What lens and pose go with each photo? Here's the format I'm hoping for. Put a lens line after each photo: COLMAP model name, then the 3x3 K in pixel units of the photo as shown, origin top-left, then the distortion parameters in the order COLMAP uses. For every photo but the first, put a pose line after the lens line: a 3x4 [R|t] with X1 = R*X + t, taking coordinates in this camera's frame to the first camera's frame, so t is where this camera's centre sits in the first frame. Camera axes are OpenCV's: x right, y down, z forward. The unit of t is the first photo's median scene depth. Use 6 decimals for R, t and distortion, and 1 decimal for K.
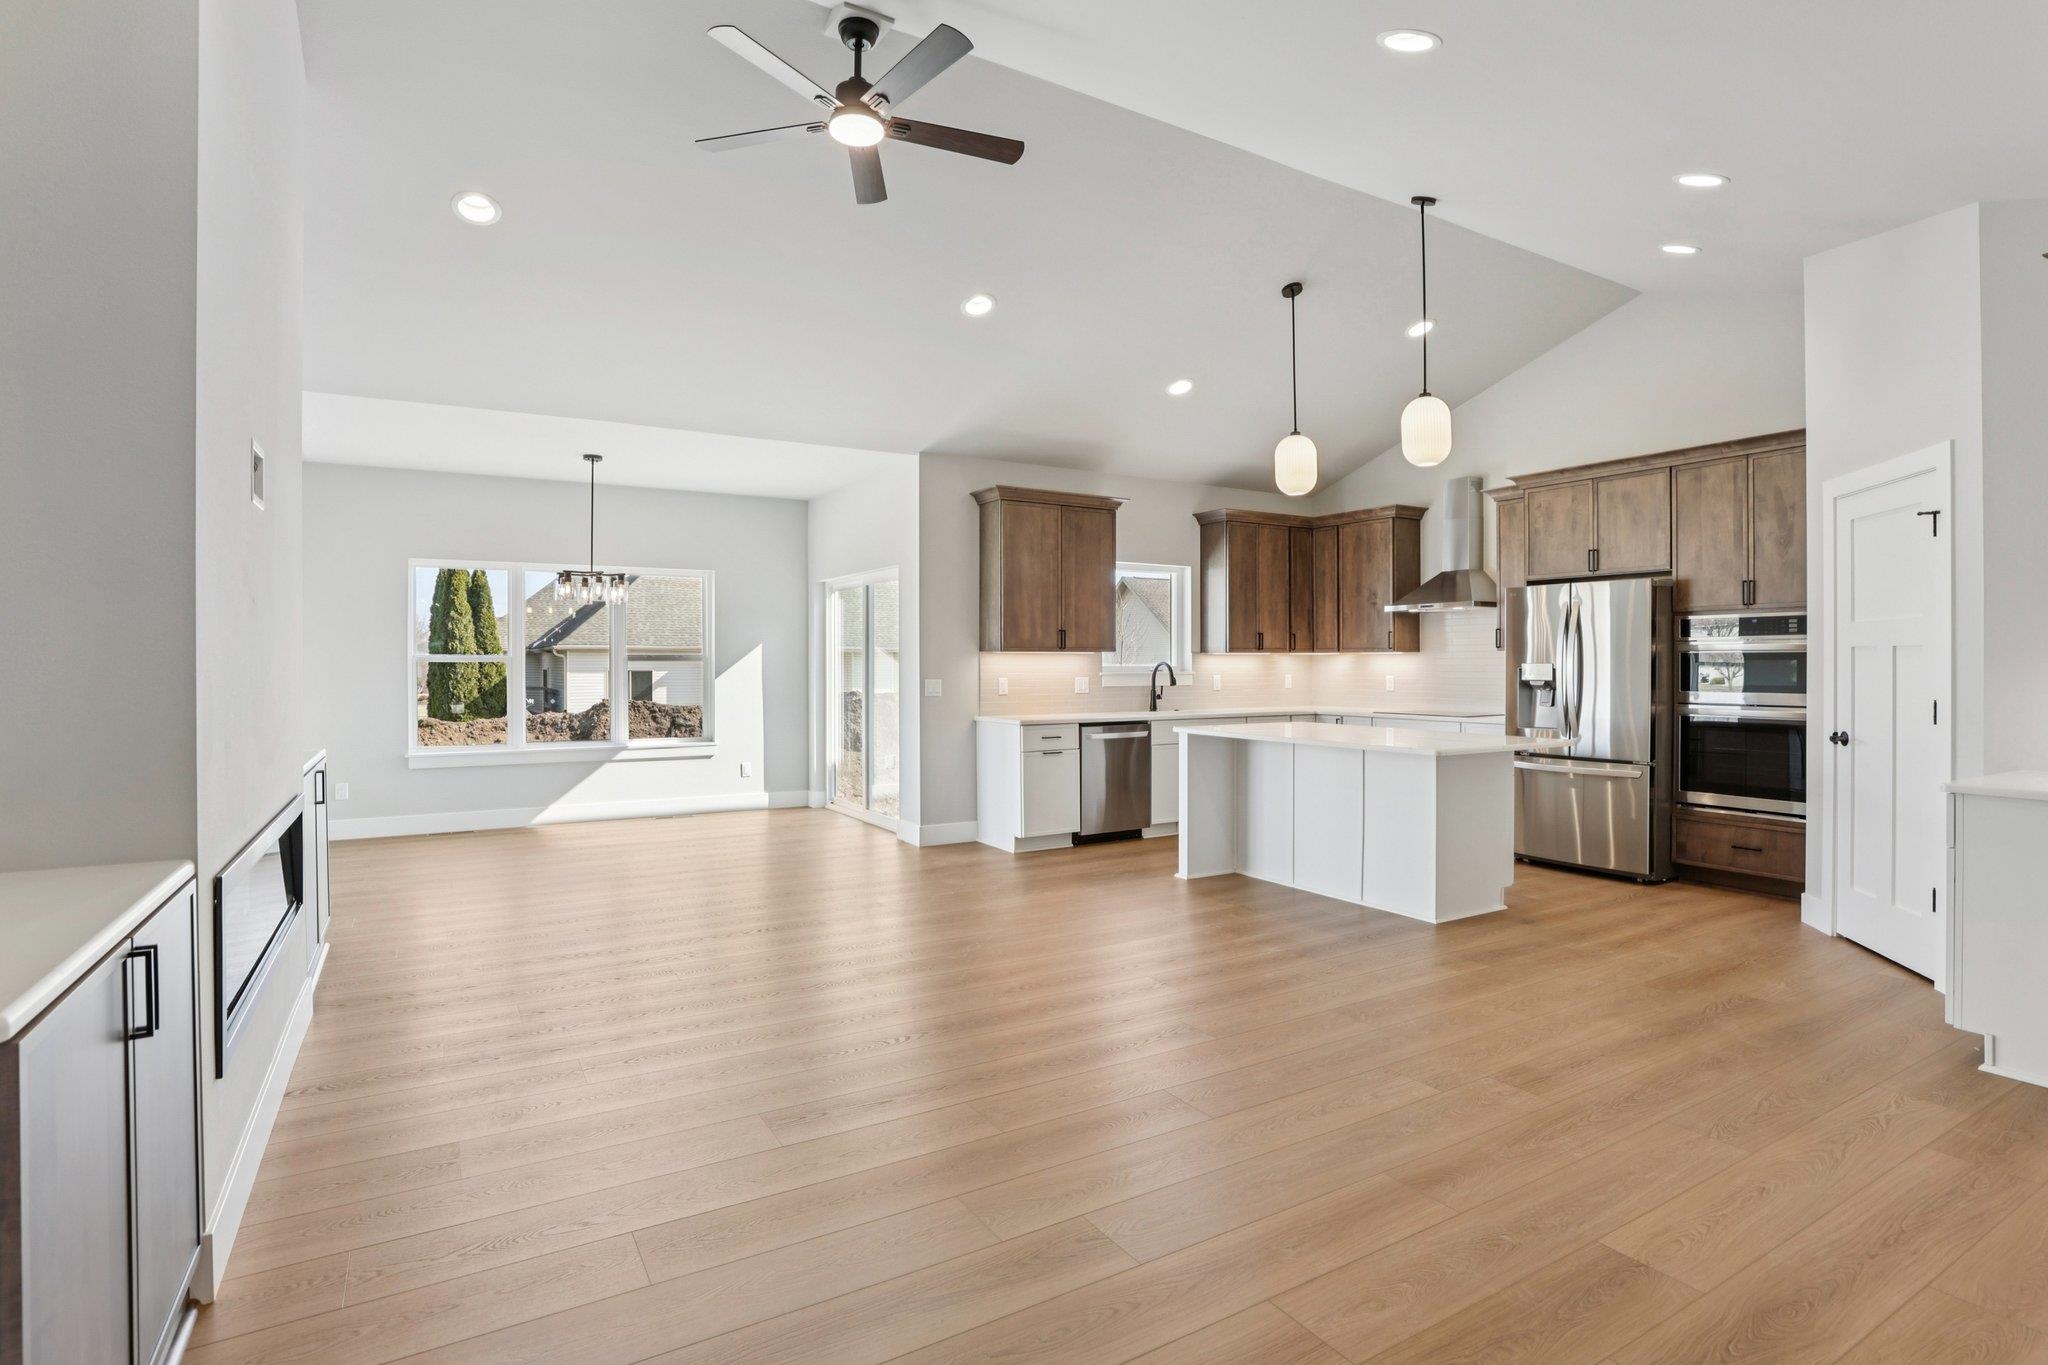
lens RADIAL K [[1018.6, 0, 1023.3], [0, 1018.6, 666.0], [0, 0, 1]] dist [-0.019757, 0.000438]
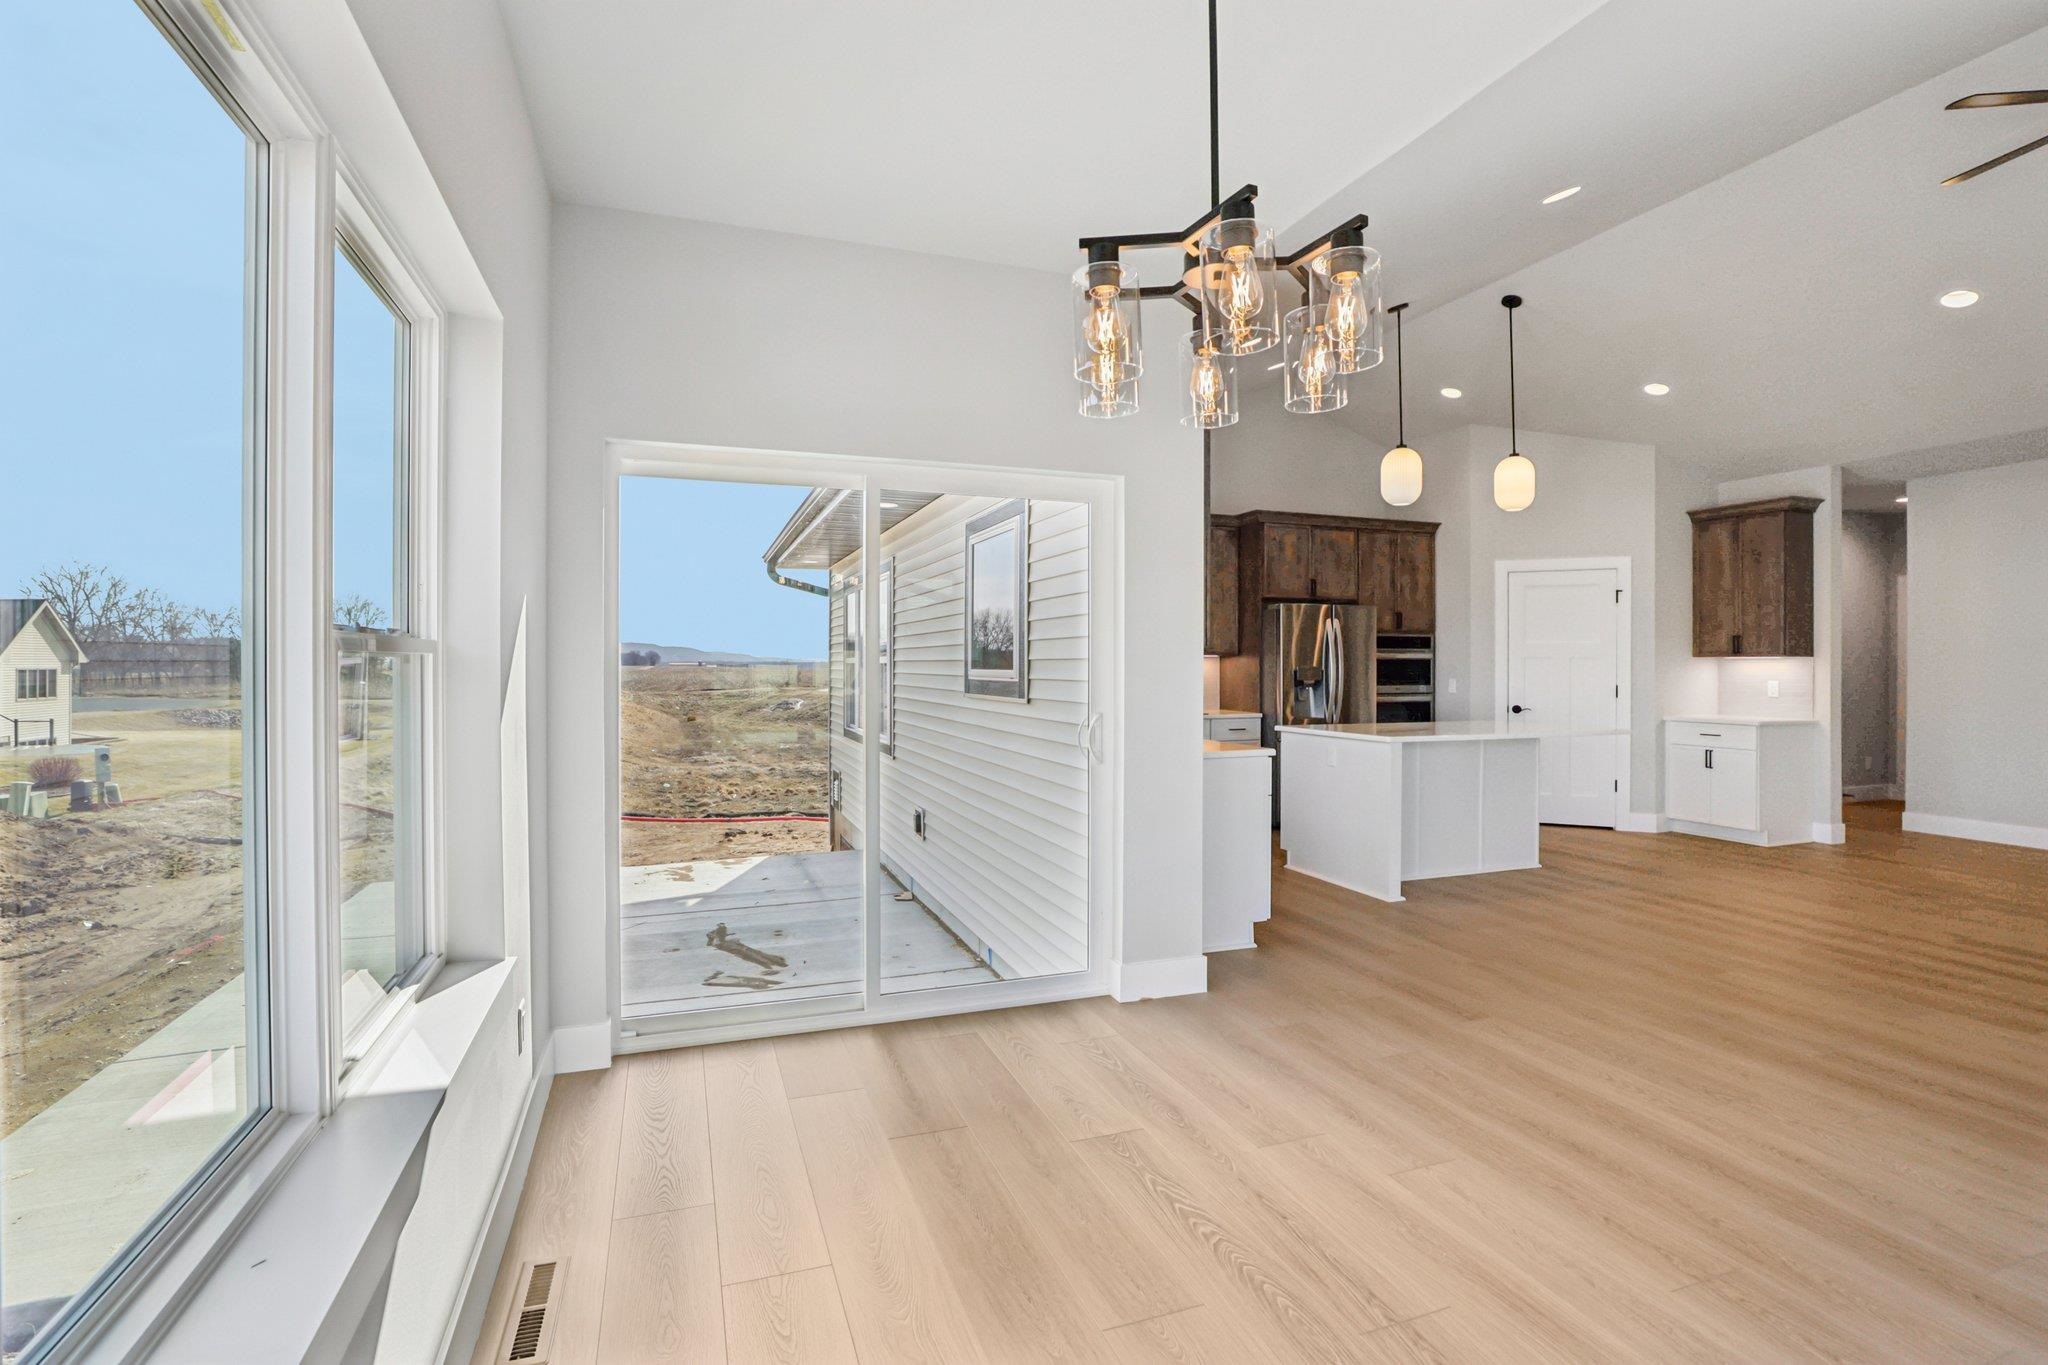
lens RADIAL K [[951.5, 0, 1026.8], [0, 951.5, 669.2], [0, 0, 1]] dist [-0.038244, 0.011013]
pose [[0.184289, -0.000588, 0.982872, -0.615964], [0.000748, 1.000000, 0.000458, 0.000515], [-0.982872, 0.000651, 0.184290, 0.983029]]
